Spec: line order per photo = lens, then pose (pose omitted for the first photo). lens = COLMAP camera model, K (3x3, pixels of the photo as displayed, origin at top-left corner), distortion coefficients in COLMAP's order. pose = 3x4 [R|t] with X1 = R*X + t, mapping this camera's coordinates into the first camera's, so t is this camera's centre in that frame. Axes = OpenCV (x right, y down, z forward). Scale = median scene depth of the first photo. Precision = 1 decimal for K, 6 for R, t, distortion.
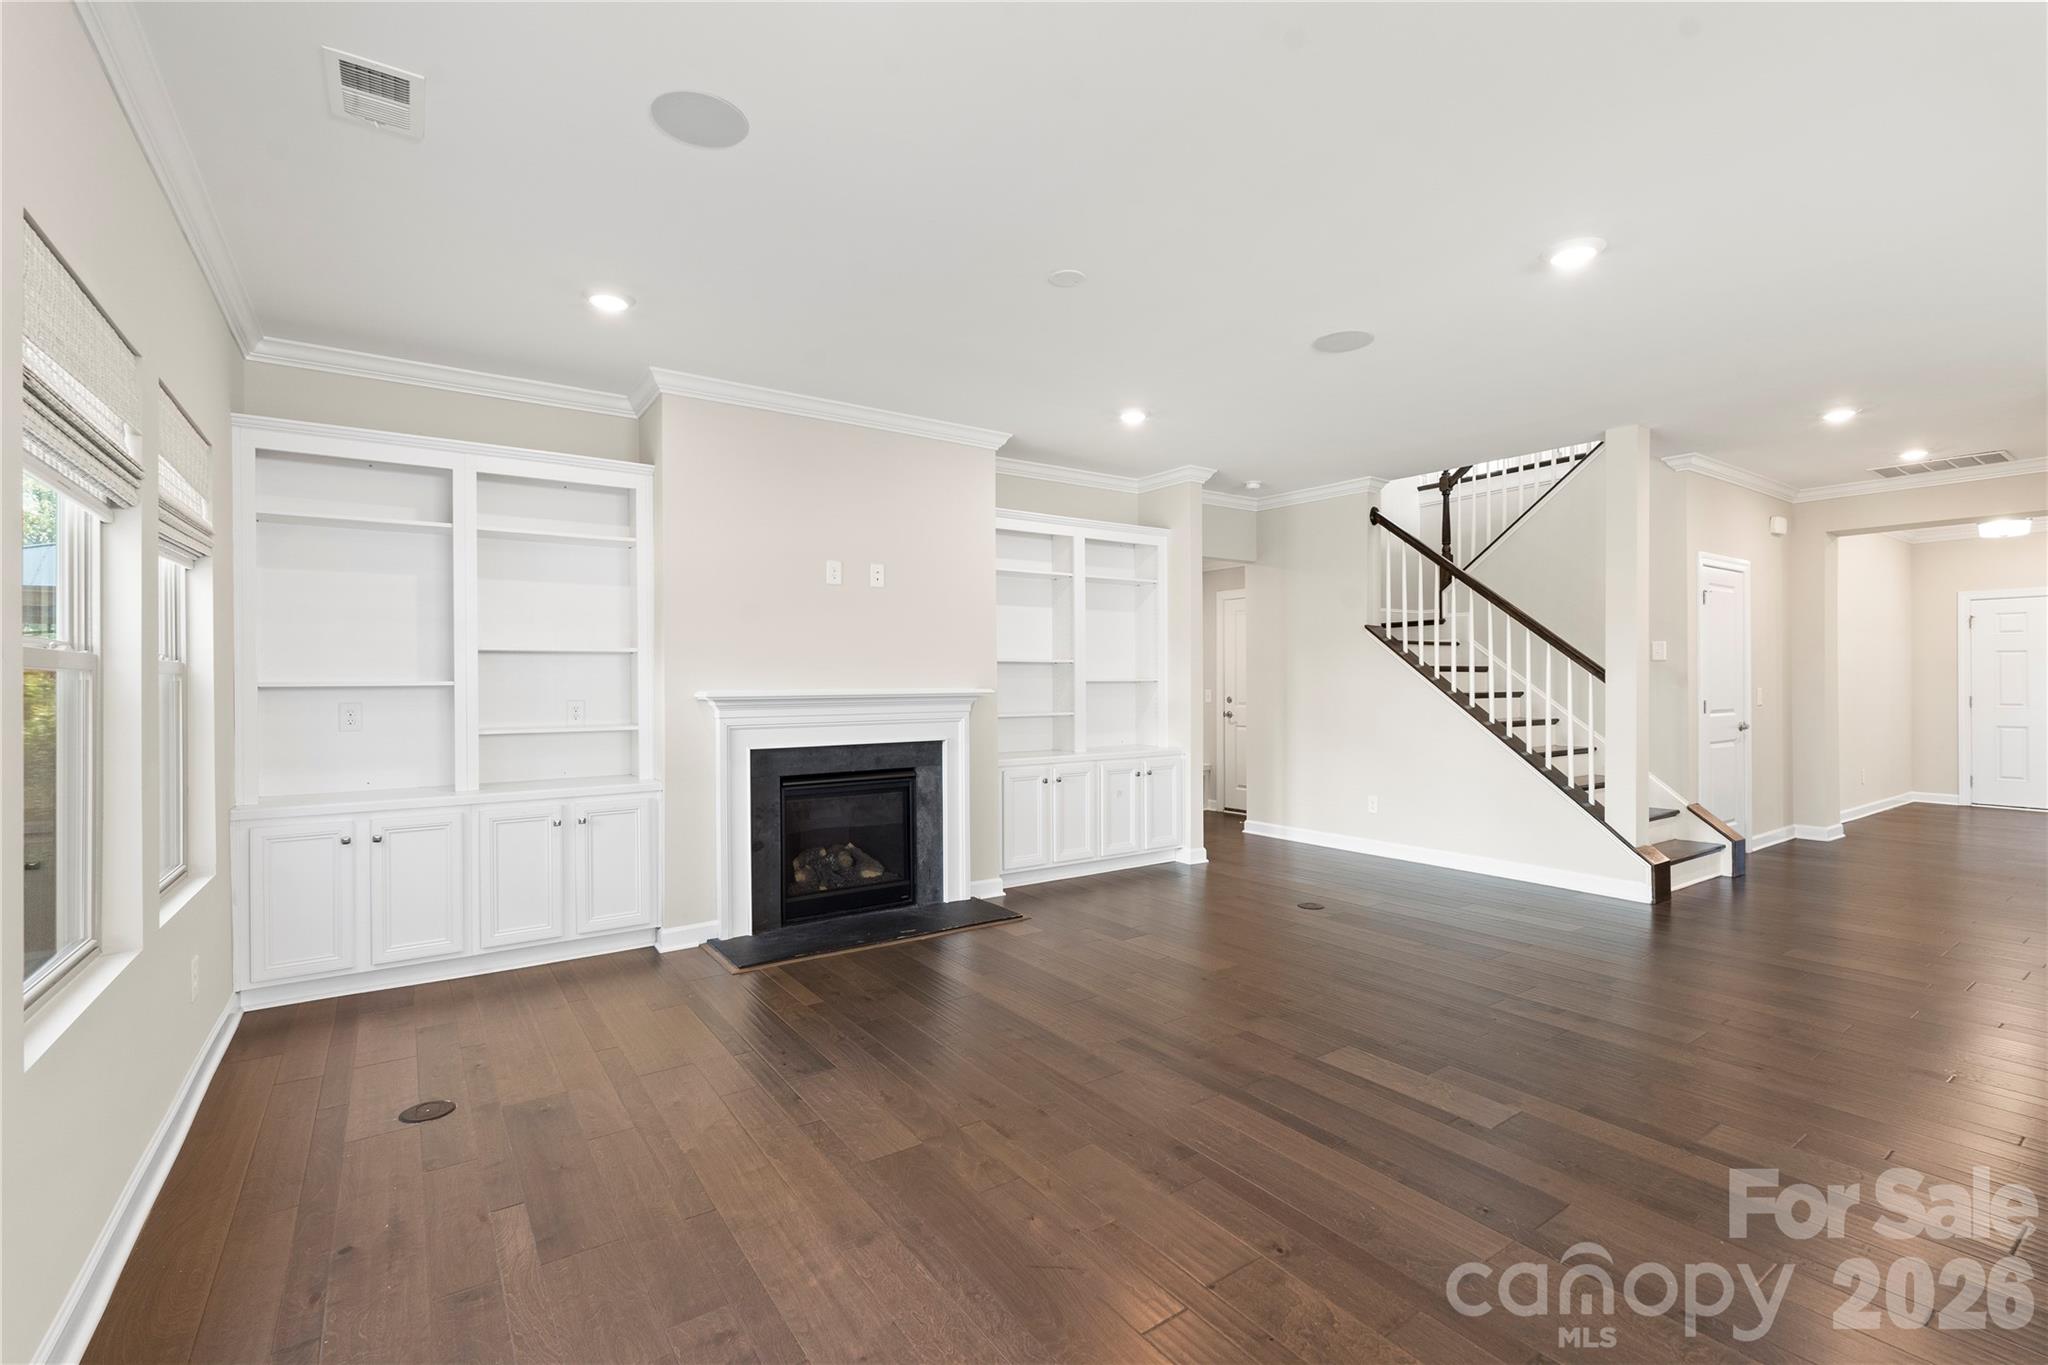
lens RADIAL K [[902.8, 0, 1035.4], [0, 902.8, 685.1], [0, 0, 1]] dist [-0.002118, 0.000488]
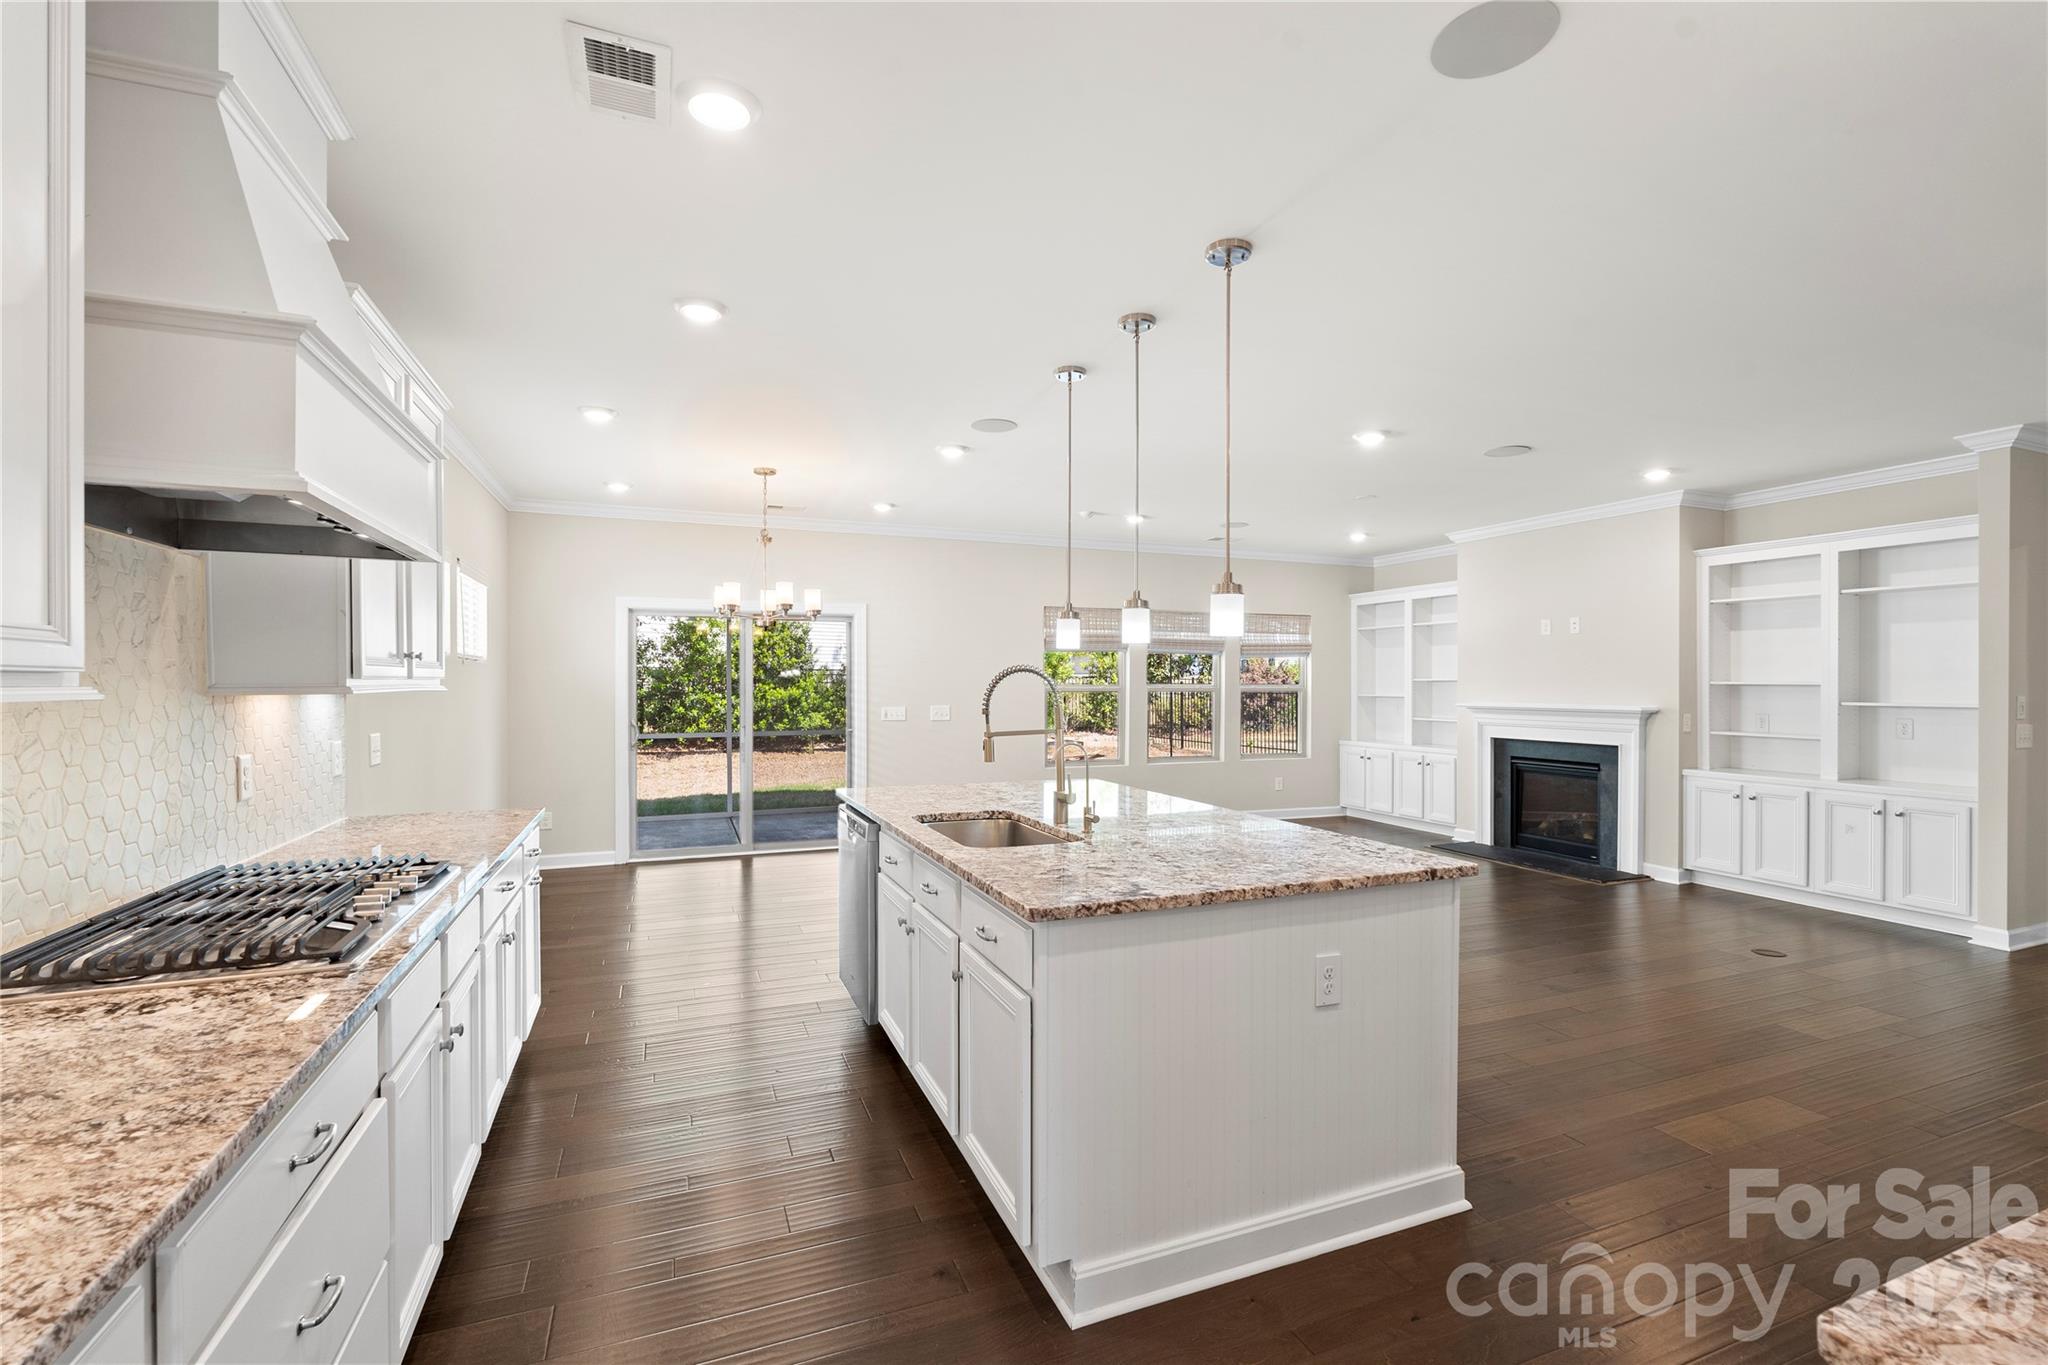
lens RADIAL K [[902.8, 0, 1030.0], [0, 902.8, 683.9], [0, 0, 1]] dist [-0.002118, 0.000488]
pose [[-0.224324, 0.005318, -0.974500, 1.358220], [-0.006291, 0.999956, 0.006905, -0.031903], [0.974494, 0.007680, -0.224281, 0.464114]]
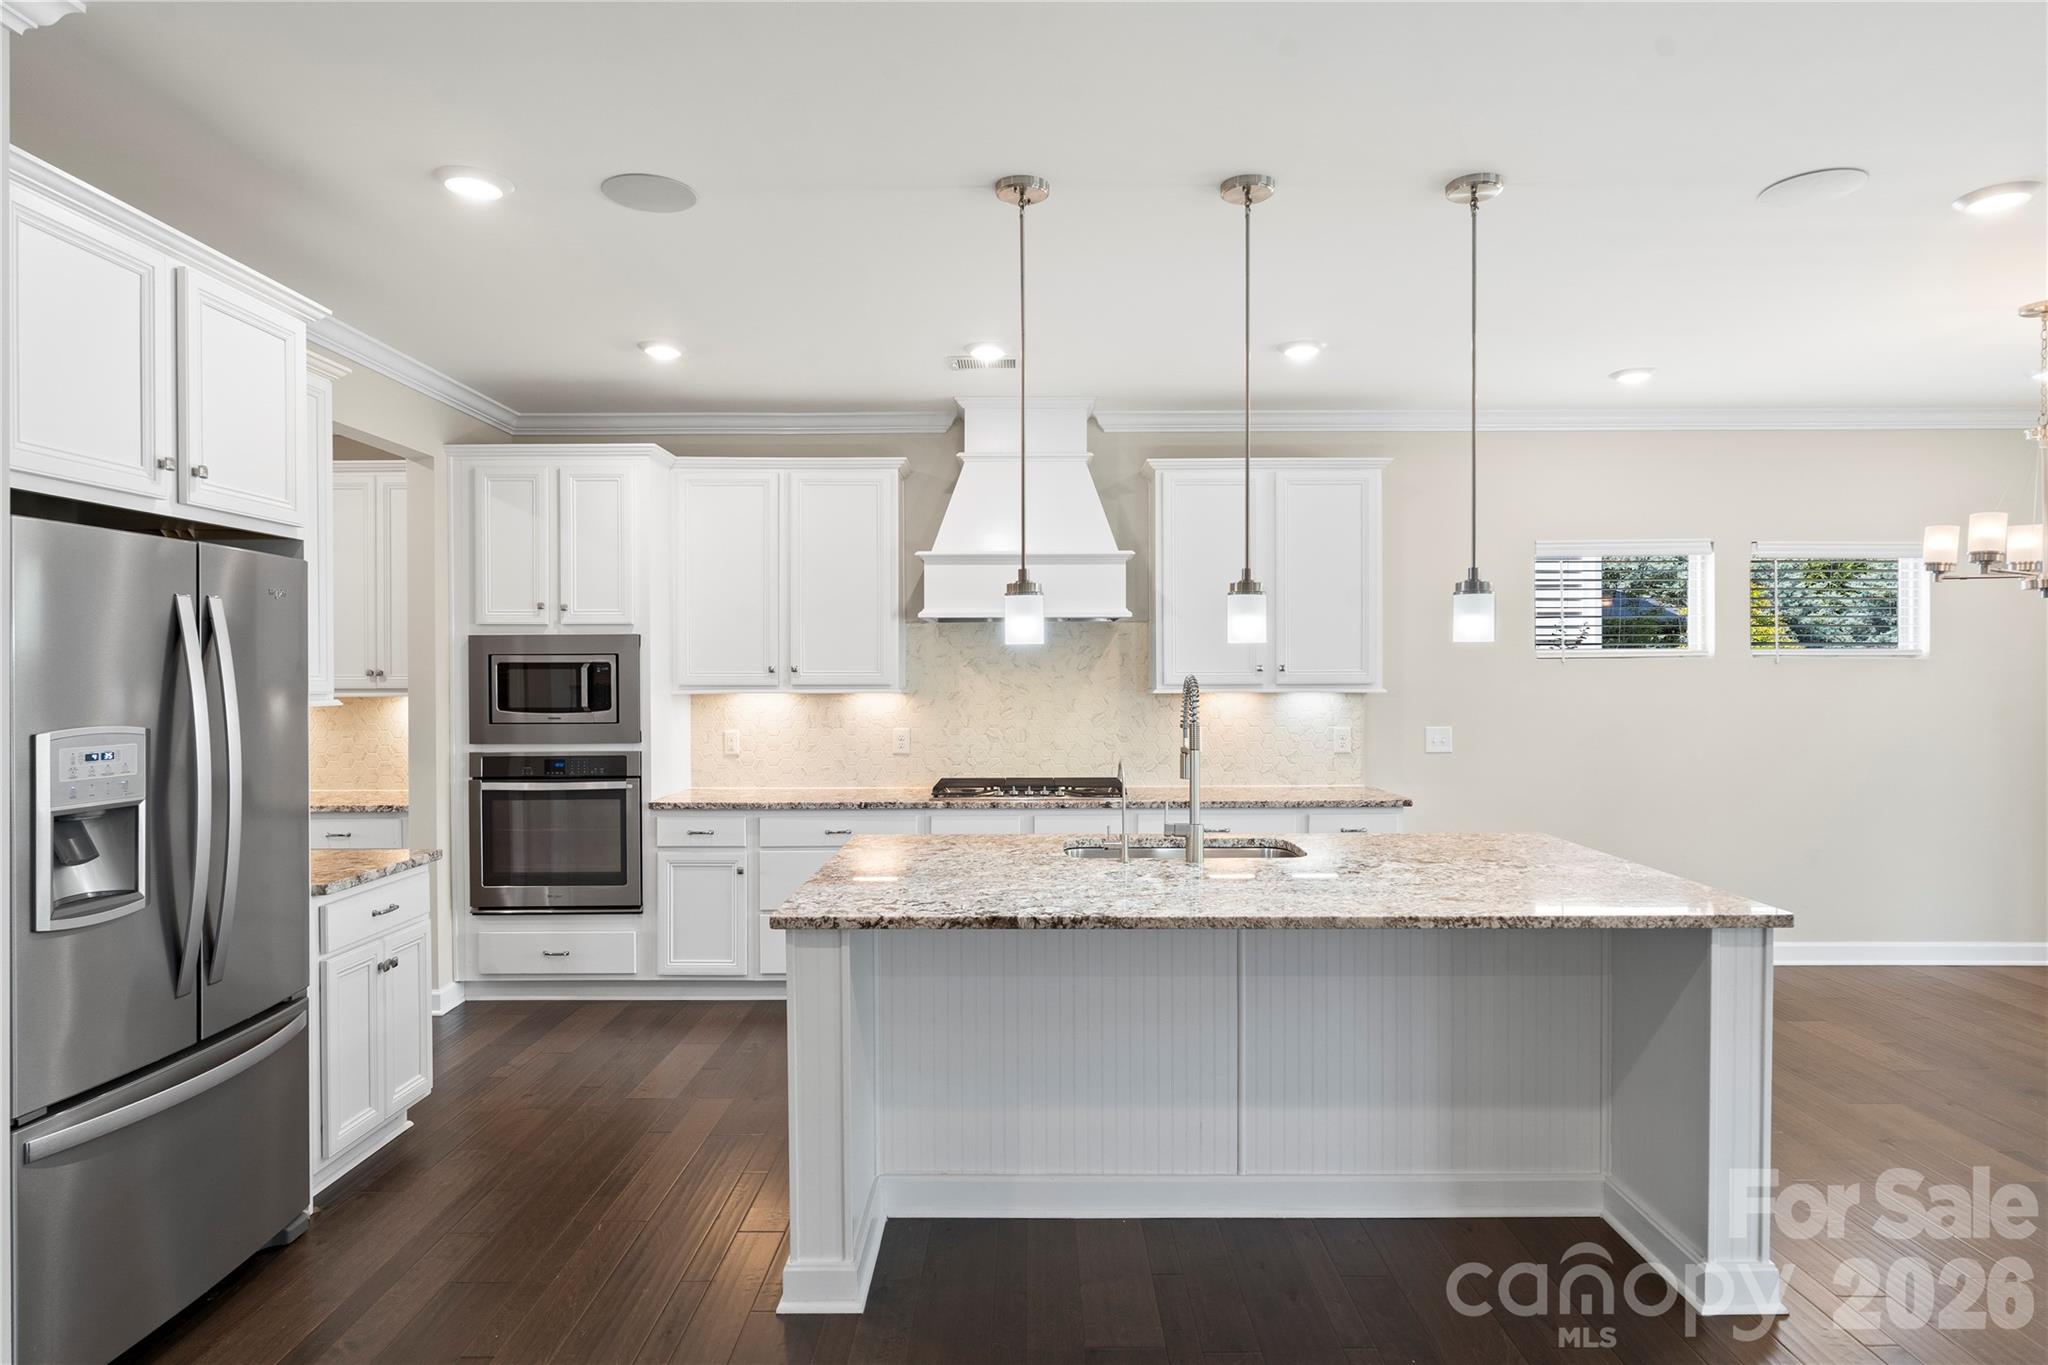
lens RADIAL K [[1136.8, 0, 1027.0], [0, 1136.8, 685.9], [0, 0, 1]] dist [-0.000734, -0.001103]
pose [[-0.815489, -0.001603, 0.578770, 0.470481], [0.008314, 0.999861, 0.014483, -0.045086], [-0.578713, 0.016623, -0.815362, 0.926814]]
